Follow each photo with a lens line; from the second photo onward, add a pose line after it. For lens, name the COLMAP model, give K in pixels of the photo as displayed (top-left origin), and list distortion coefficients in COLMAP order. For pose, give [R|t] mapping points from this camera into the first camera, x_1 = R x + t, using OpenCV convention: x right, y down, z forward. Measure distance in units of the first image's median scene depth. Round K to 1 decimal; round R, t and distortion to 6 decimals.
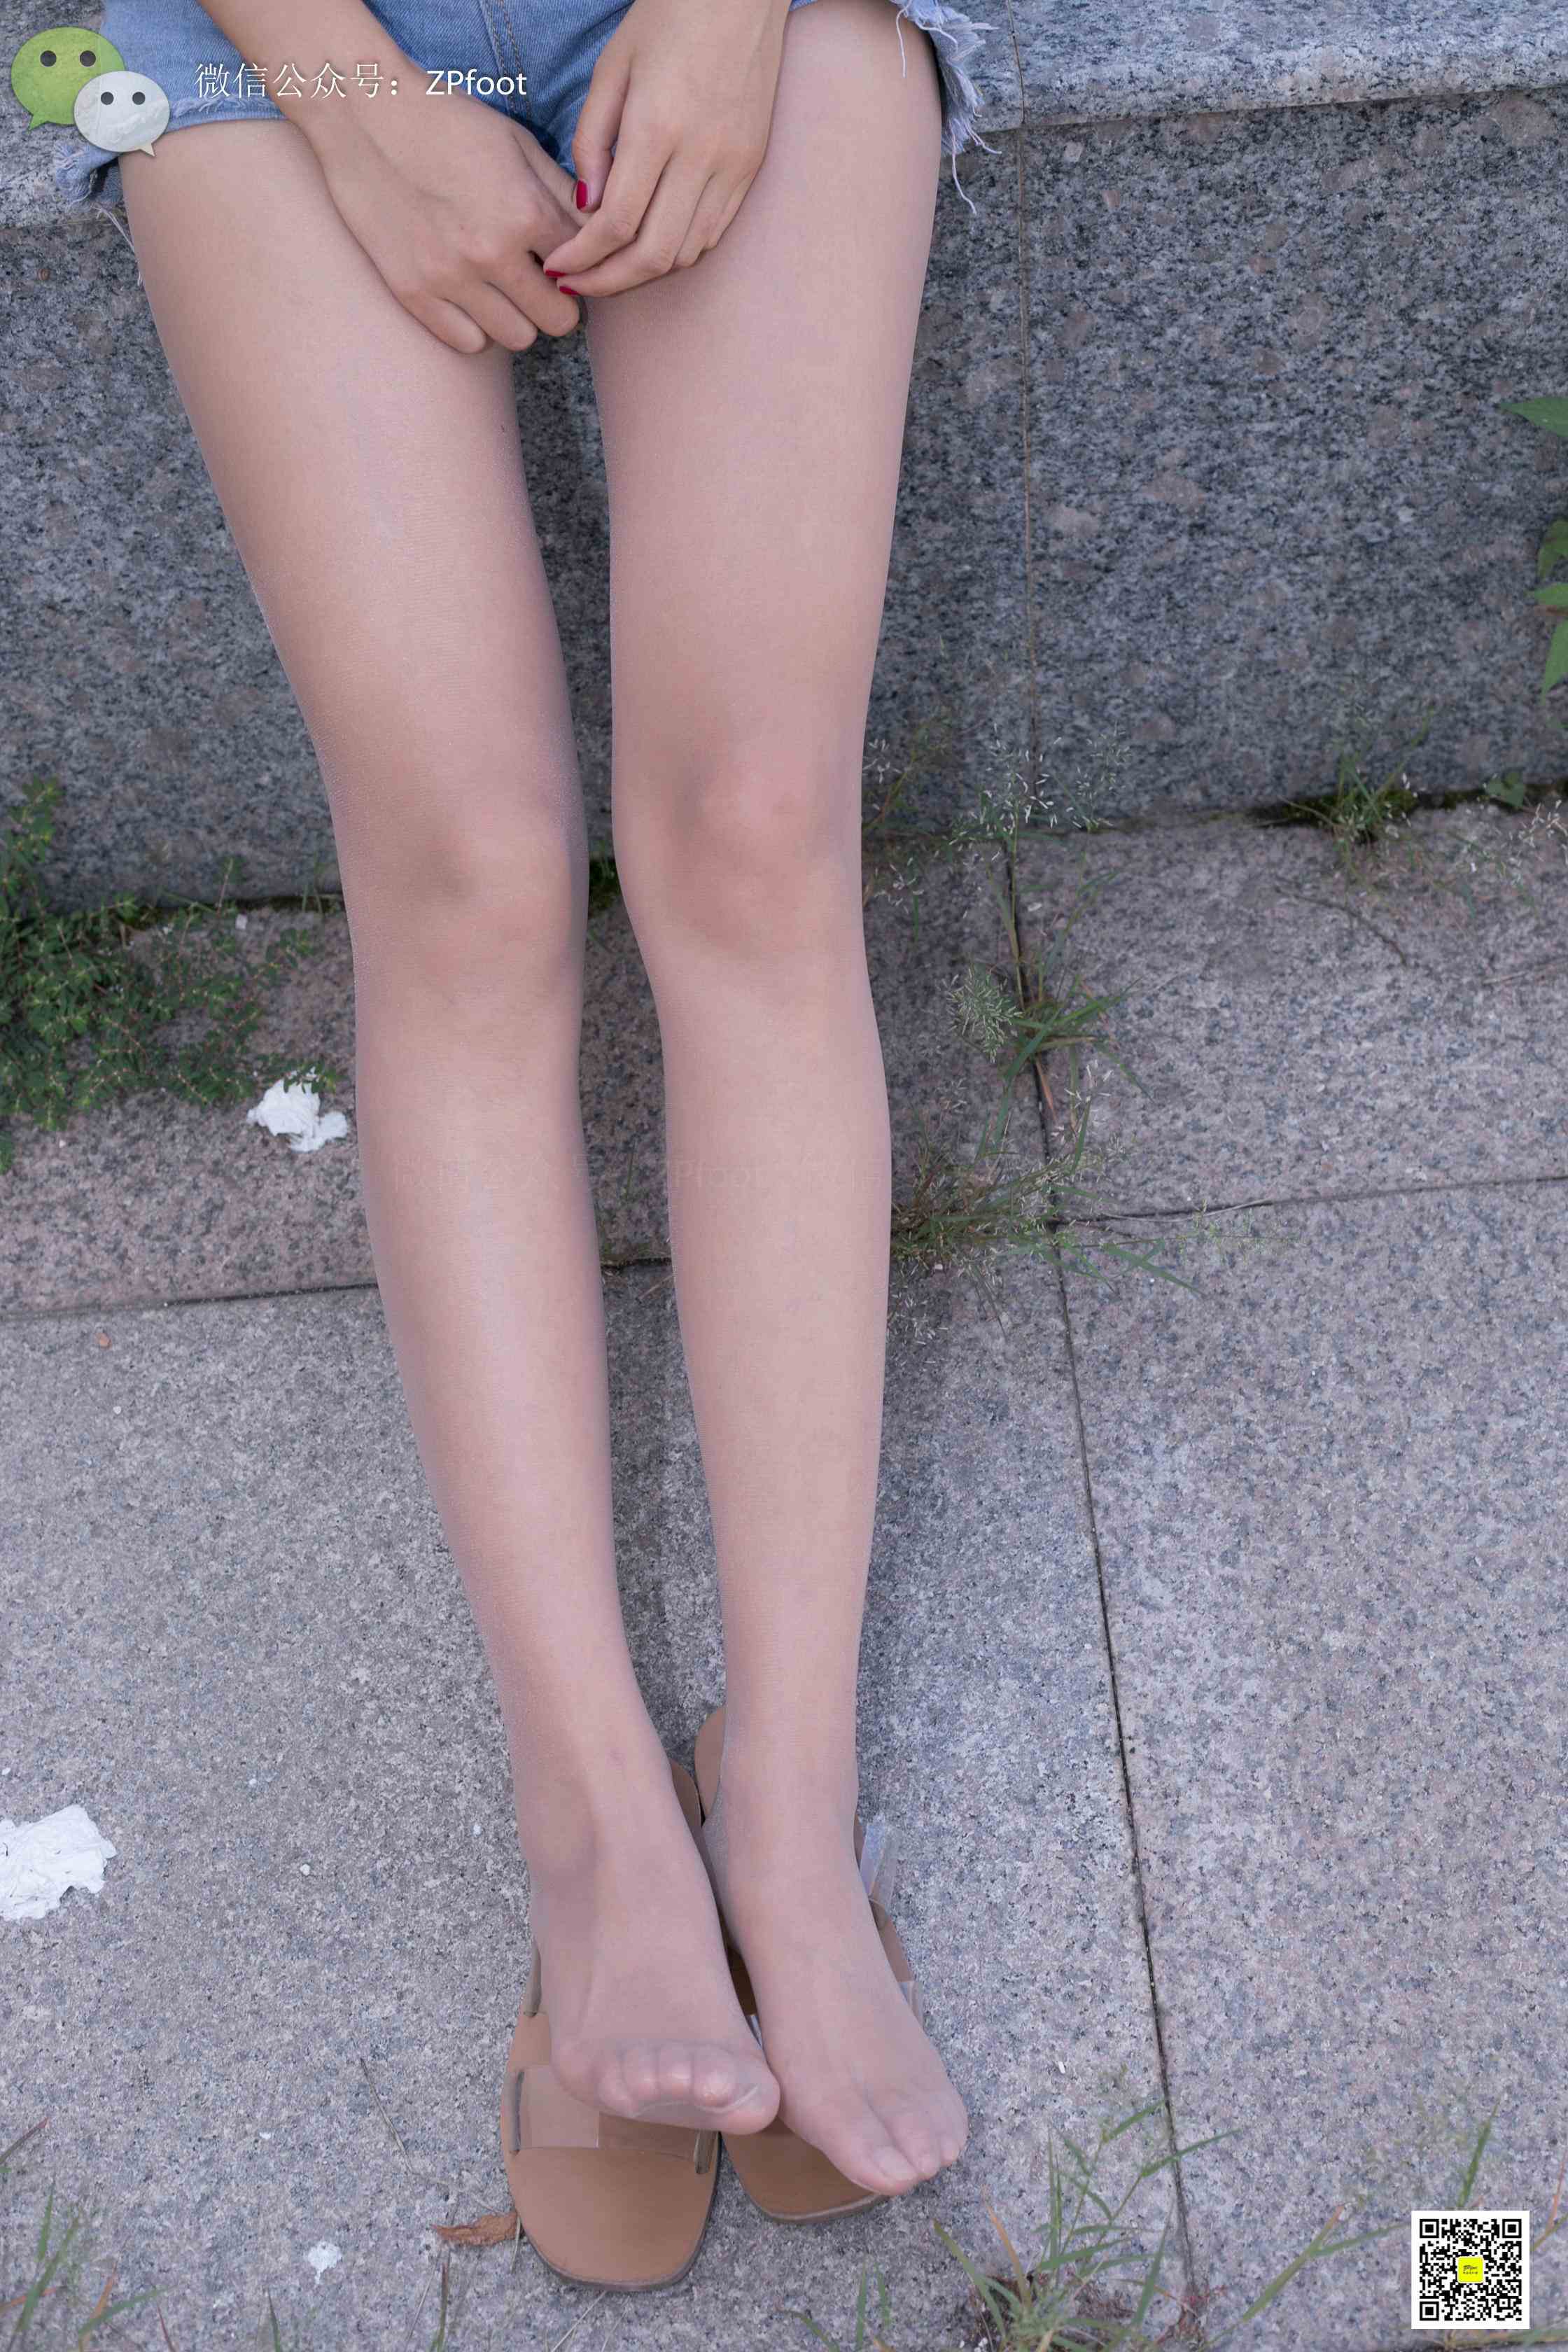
lens RADIAL K [[3460.7, 0, 788.9], [0, 3460.7, 1206.8], [0, 0, 1]] dist [-0.128918, 0.000000]
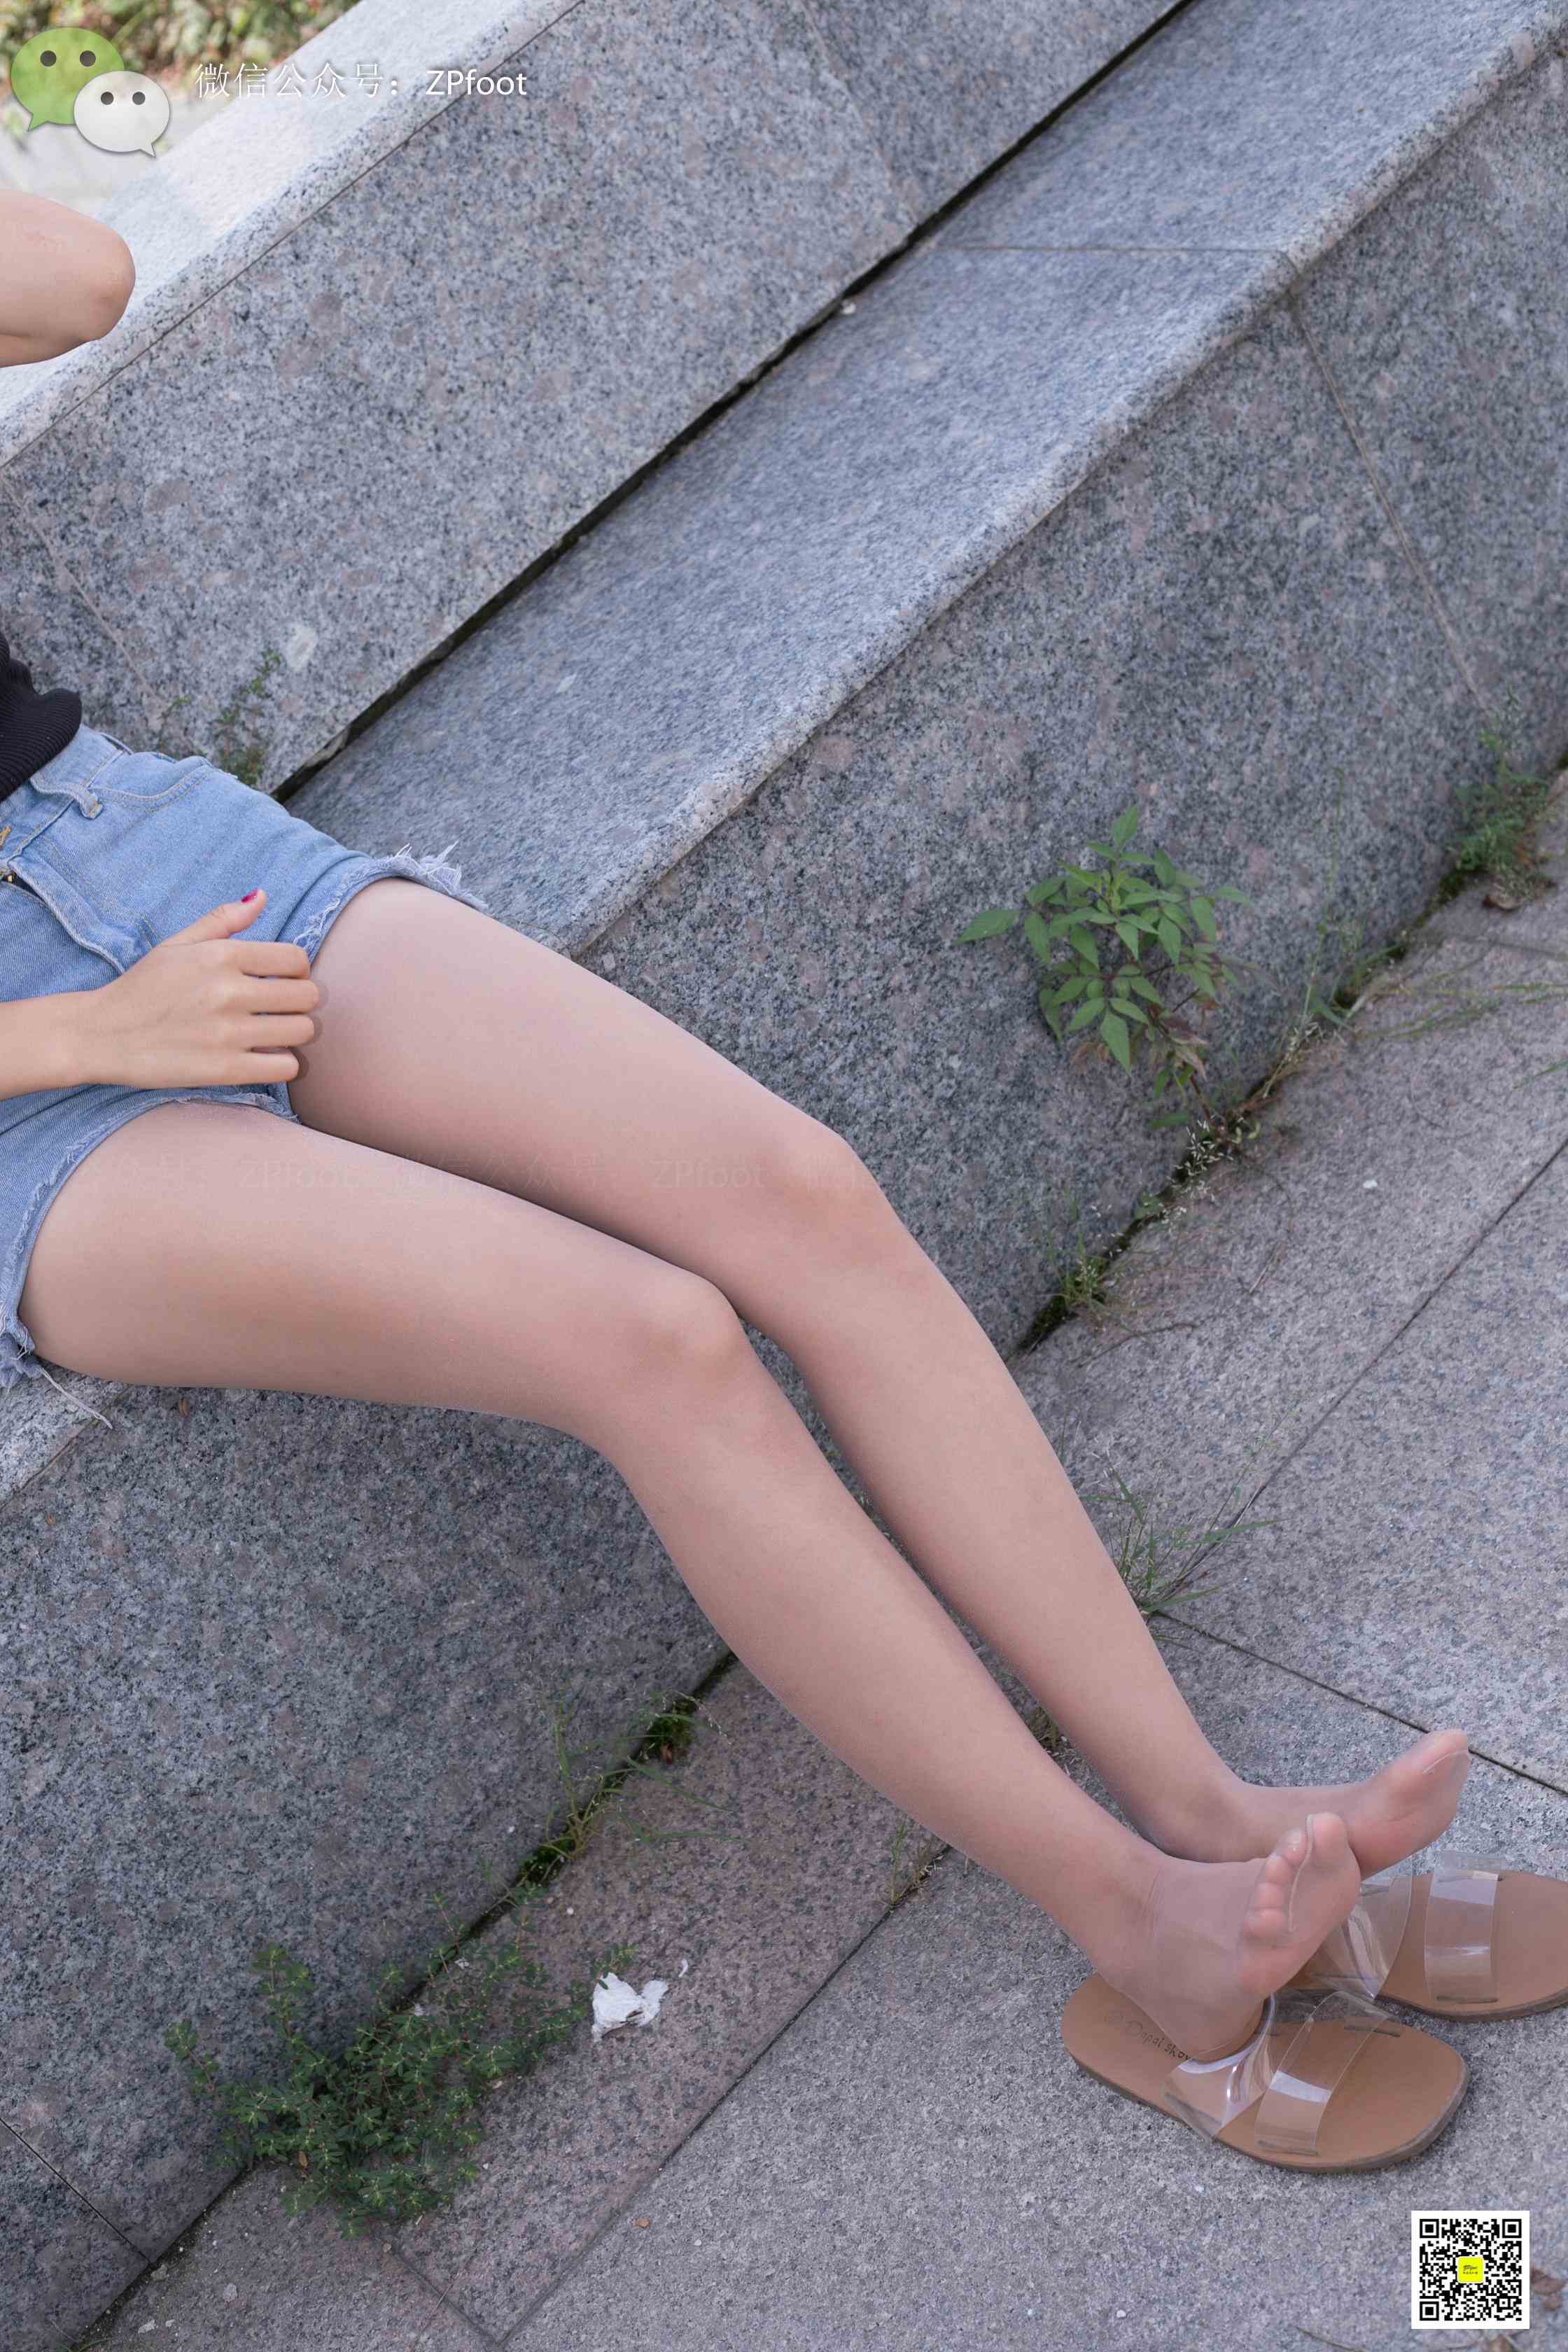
lens RADIAL K [[3460.7, 0, 802.6], [0, 3460.7, 1171.7], [0, 0, 1]] dist [-0.128918, 0.000000]
pose [[0.727475, -0.607478, 0.318983, -0.323357], [0.685994, 0.653332, -0.320265, 0.218207], [-0.013848, 0.451805, 0.892009, -0.165564]]
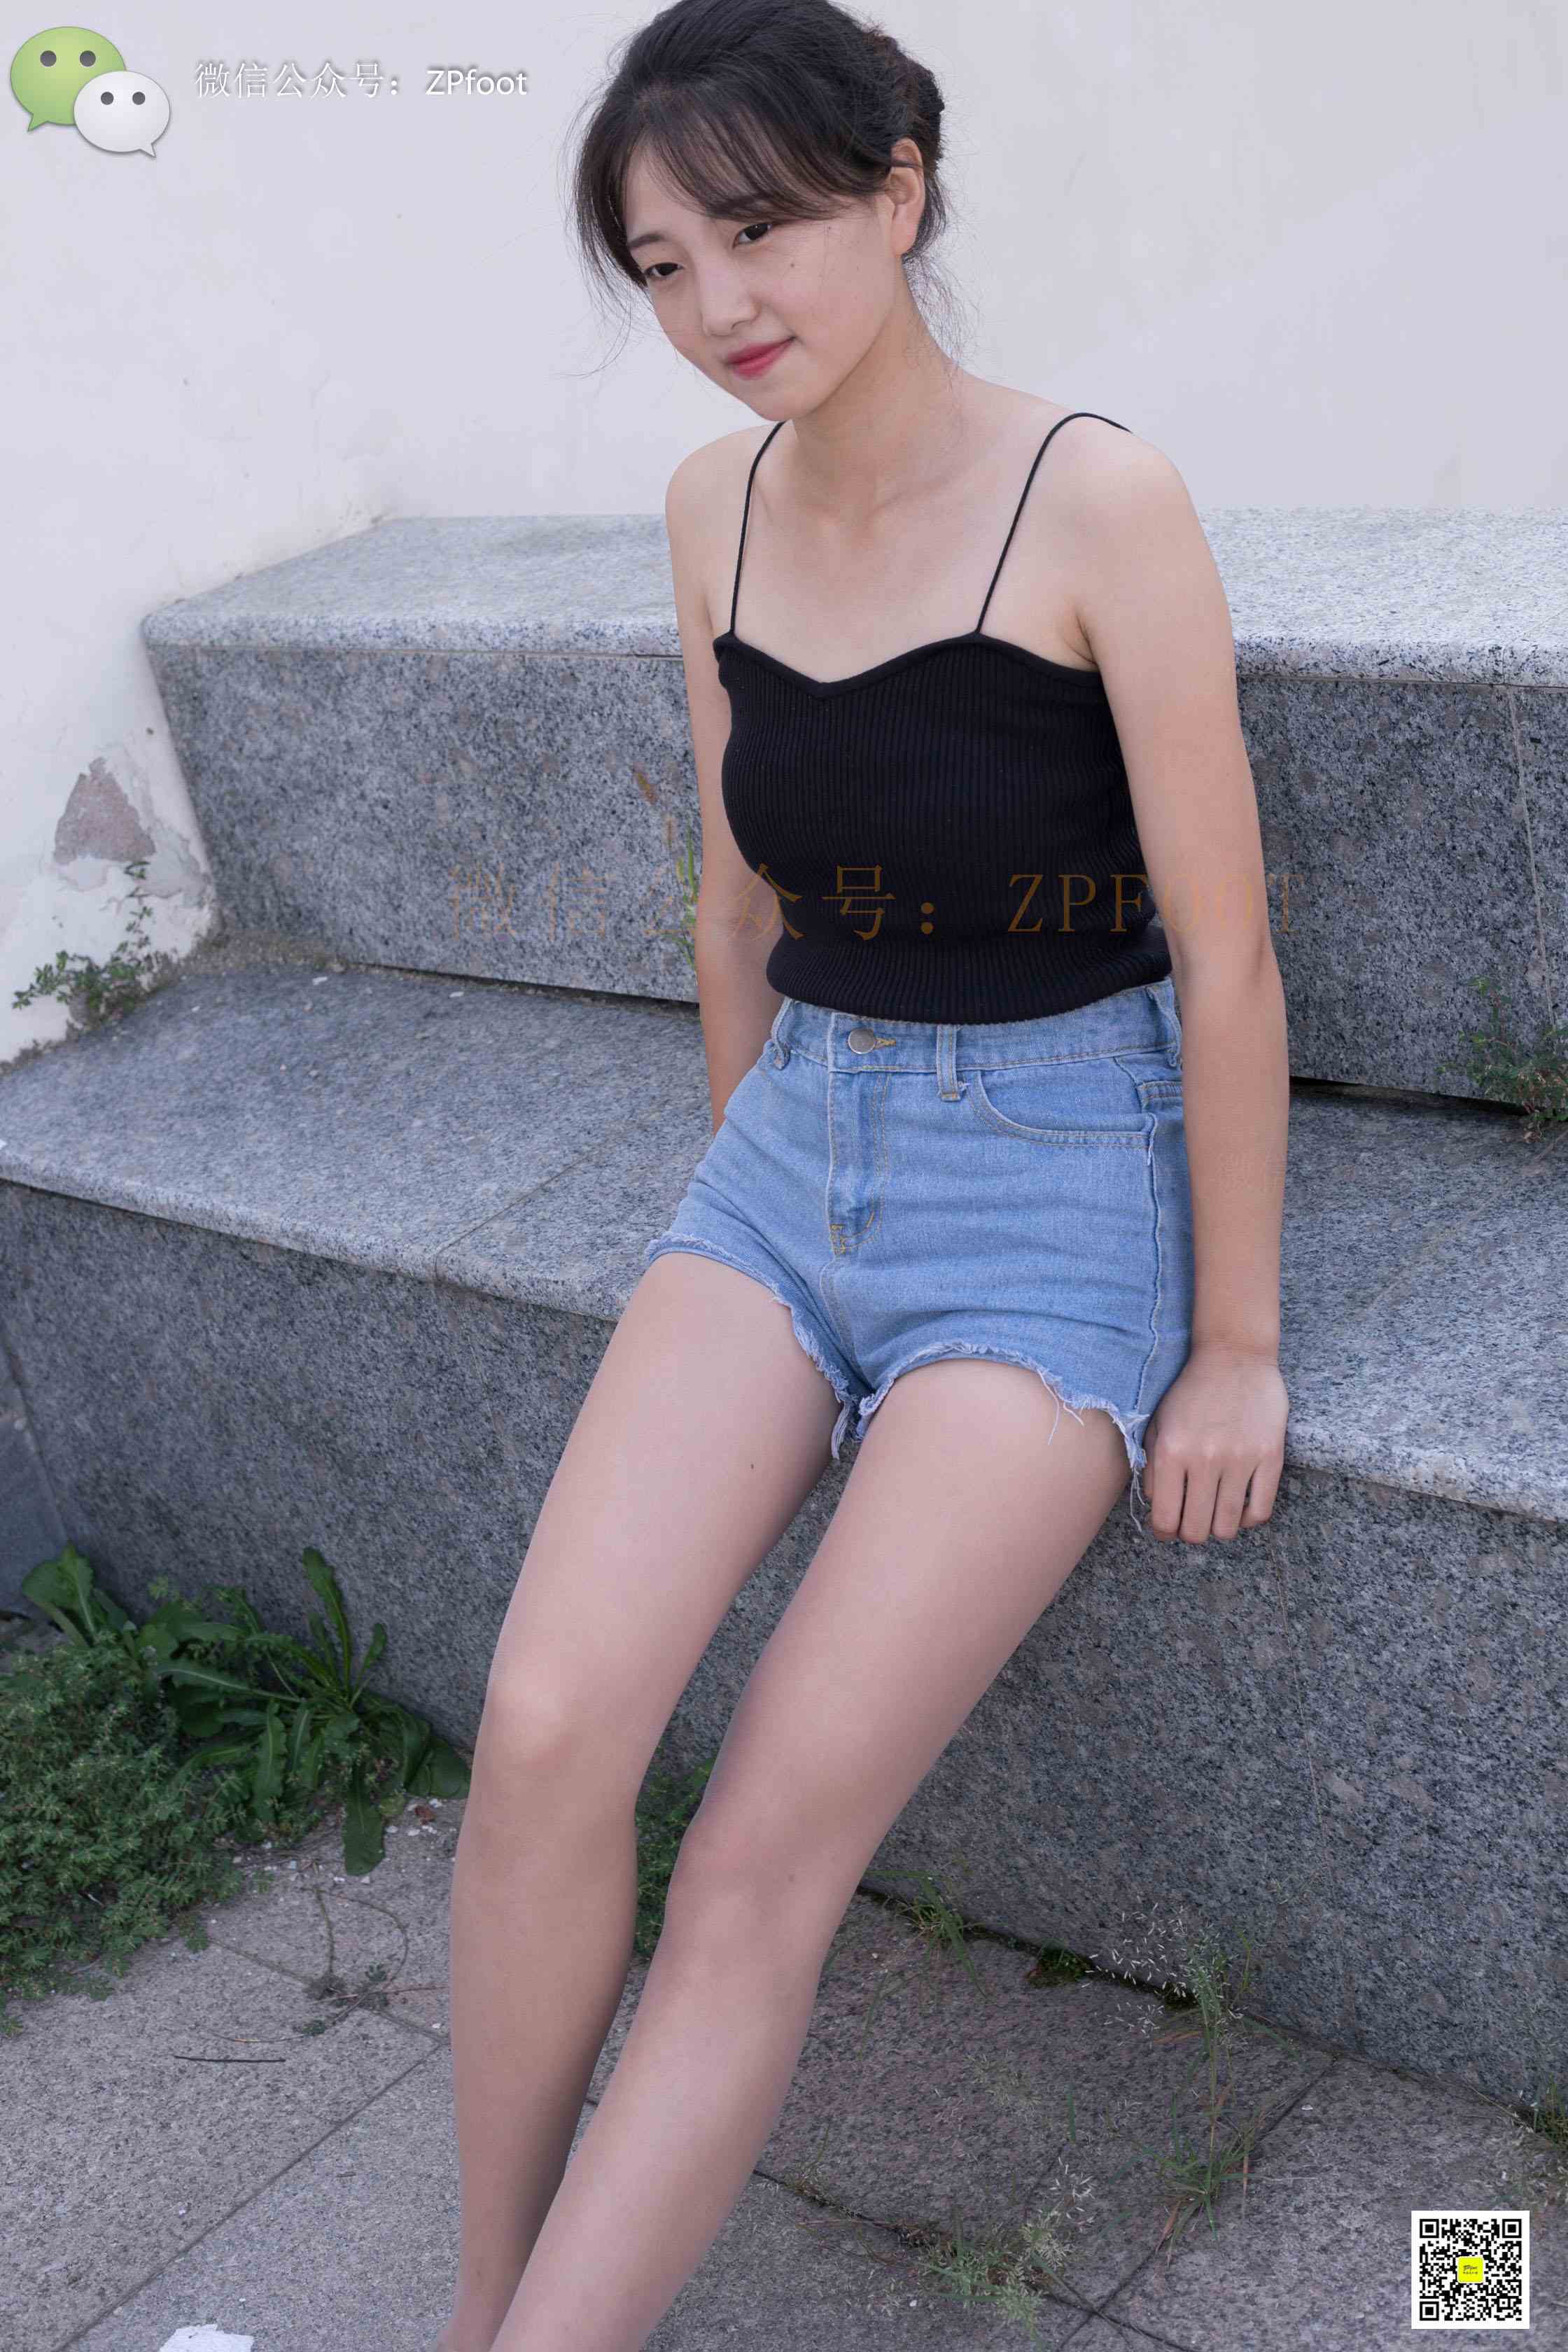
lens RADIAL K [[3460.7, 0, 779.3], [0, 3460.7, 1154.6], [0, 0, 1]] dist [-0.128918, 0.000000]
pose [[0.708767, 0.204954, -0.675013, 0.753738], [-0.443514, 0.873564, -0.200453, -0.064312], [0.548583, 0.441452, 0.710054, -0.090957]]
